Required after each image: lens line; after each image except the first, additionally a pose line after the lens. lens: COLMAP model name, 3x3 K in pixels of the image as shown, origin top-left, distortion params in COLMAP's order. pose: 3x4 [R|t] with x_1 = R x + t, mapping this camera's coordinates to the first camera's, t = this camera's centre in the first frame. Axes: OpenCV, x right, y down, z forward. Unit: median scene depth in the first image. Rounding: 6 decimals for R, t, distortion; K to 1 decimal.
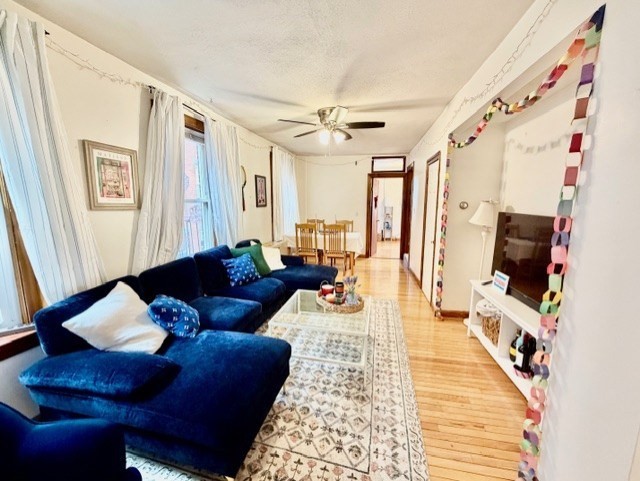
lens RADIAL K [[253.7, 0, 320.2], [0, 253.7, 240.8], [0, 0, 1]] dist [0.001965, 0.000130]
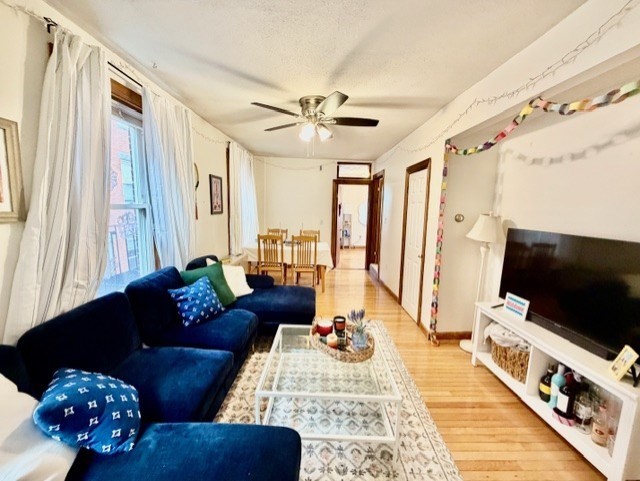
lens RADIAL K [[253.7, 0, 319.6], [0, 253.7, 240.3], [0, 0, 1]] dist [0.001965, 0.000130]
pose [[0.977387, -0.005830, 0.211380, -0.138214], [0.010073, 0.999769, -0.019001, -0.052385], [-0.211221, 0.020700, 0.977219, 0.234020]]
